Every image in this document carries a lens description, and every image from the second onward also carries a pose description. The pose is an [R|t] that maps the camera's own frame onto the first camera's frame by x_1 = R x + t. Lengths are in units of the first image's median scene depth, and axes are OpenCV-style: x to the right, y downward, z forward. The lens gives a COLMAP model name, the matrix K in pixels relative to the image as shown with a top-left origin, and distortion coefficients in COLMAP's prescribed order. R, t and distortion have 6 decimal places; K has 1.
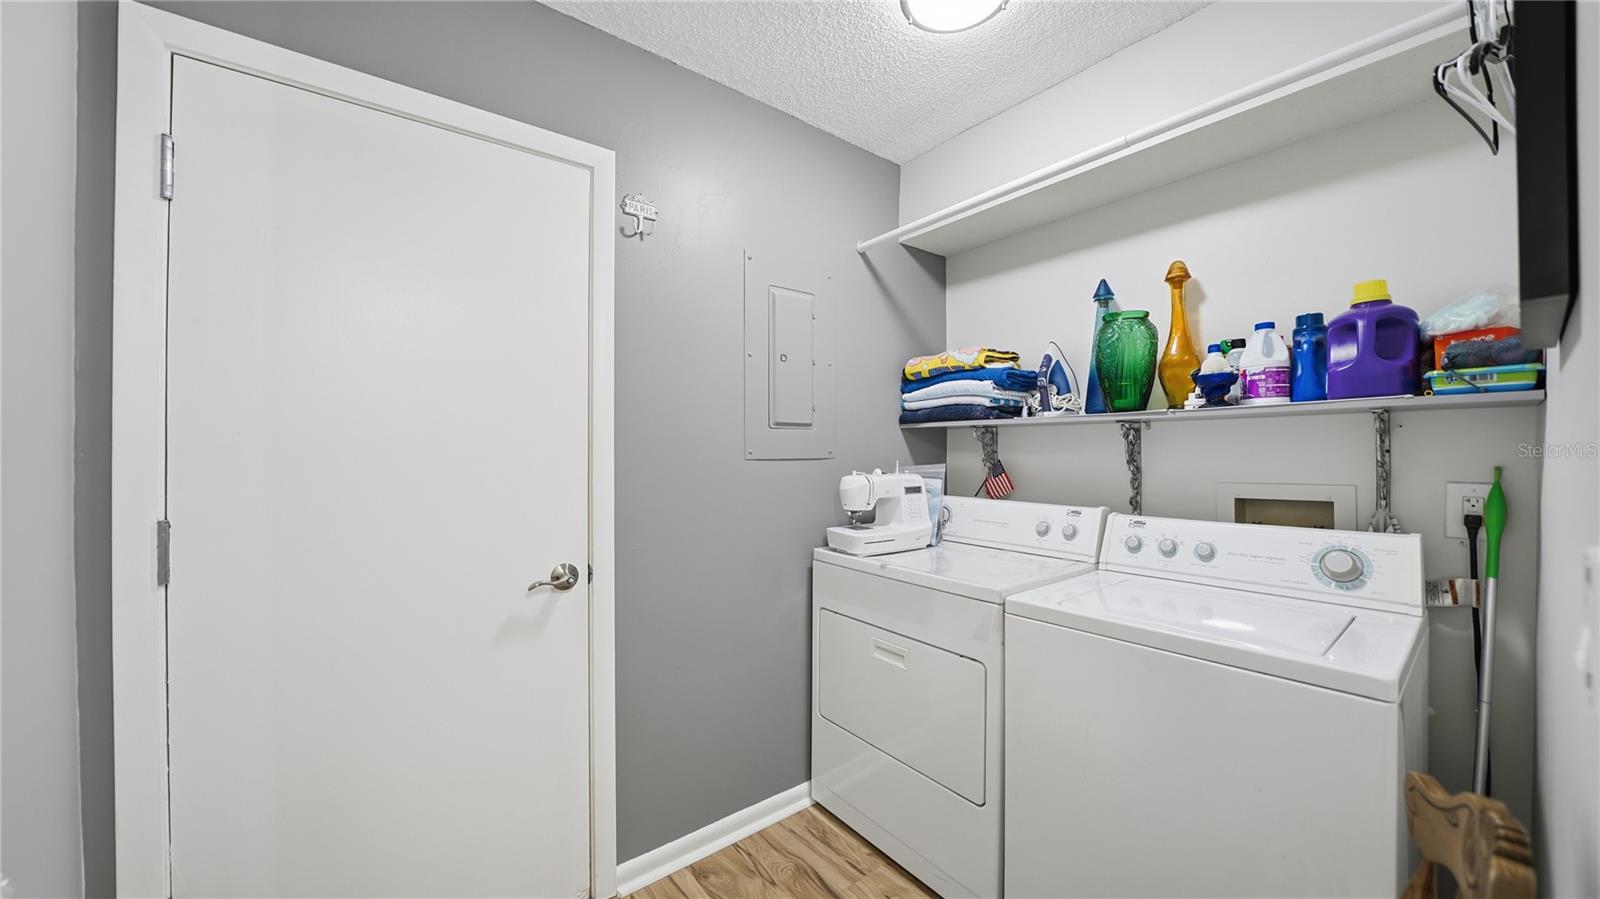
lens RADIAL K [[563.3, 0, 808.1], [0, 563.3, 452.1], [0, 0, 1]] dist [-0.026150, 0.002220]
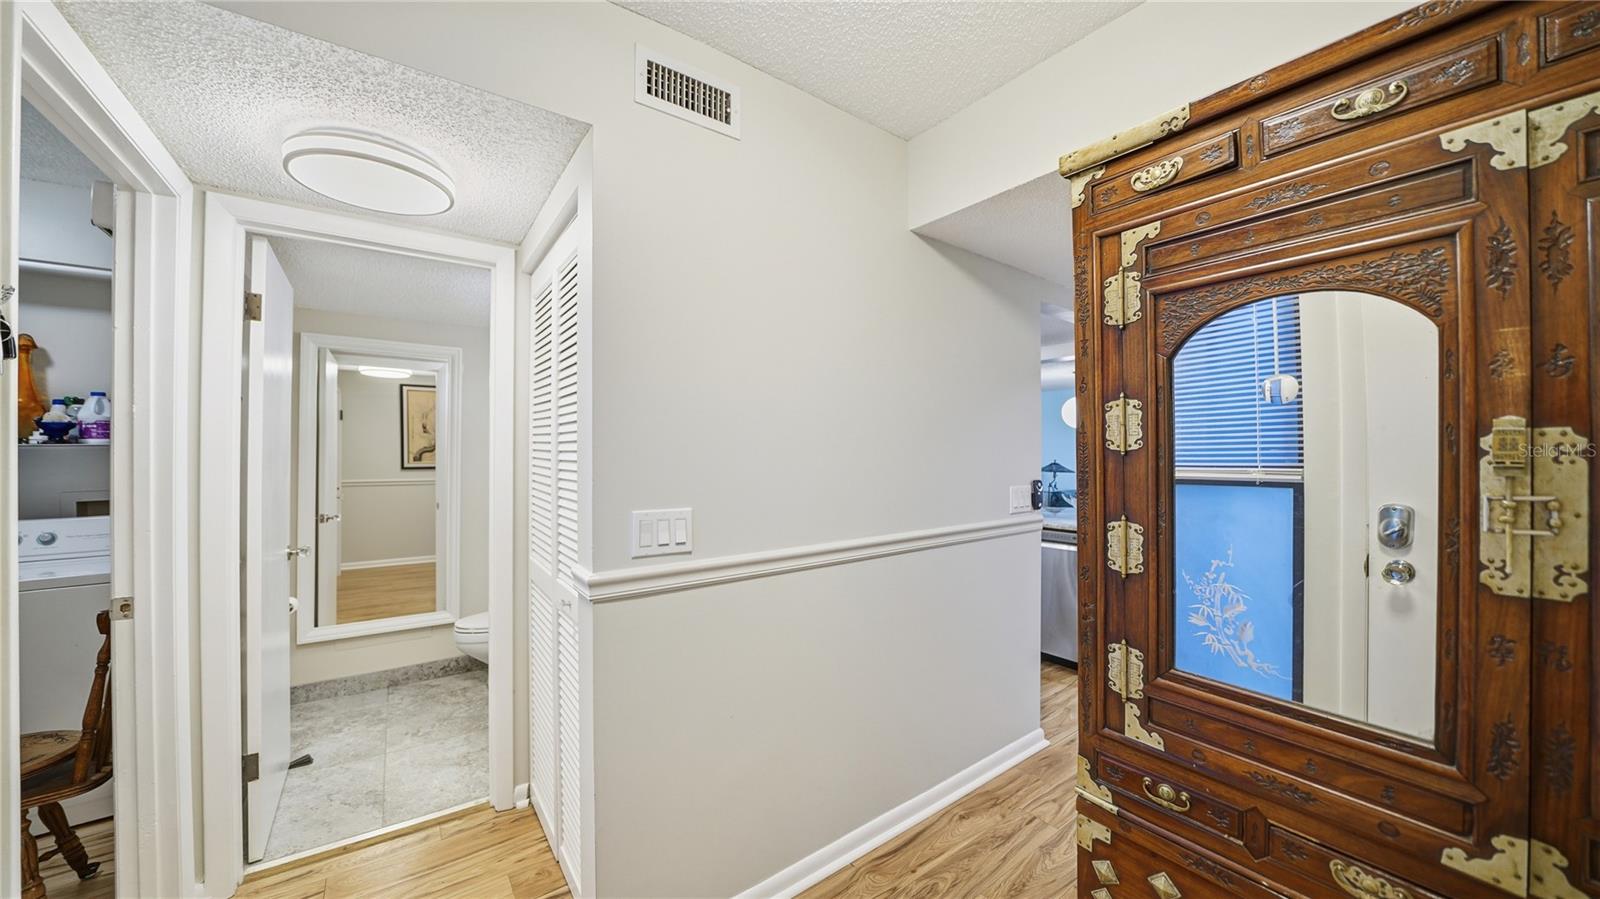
lens RADIAL K [[563.3, 0, 812.5], [0, 563.3, 460.5], [0, 0, 1]] dist [-0.026150, 0.002220]
pose [[0.023987, 0.002522, 0.999709, -0.704202], [0.008282, 0.999962, -0.002721, -0.010108], [-0.999678, 0.008345, 0.023966, -1.119023]]
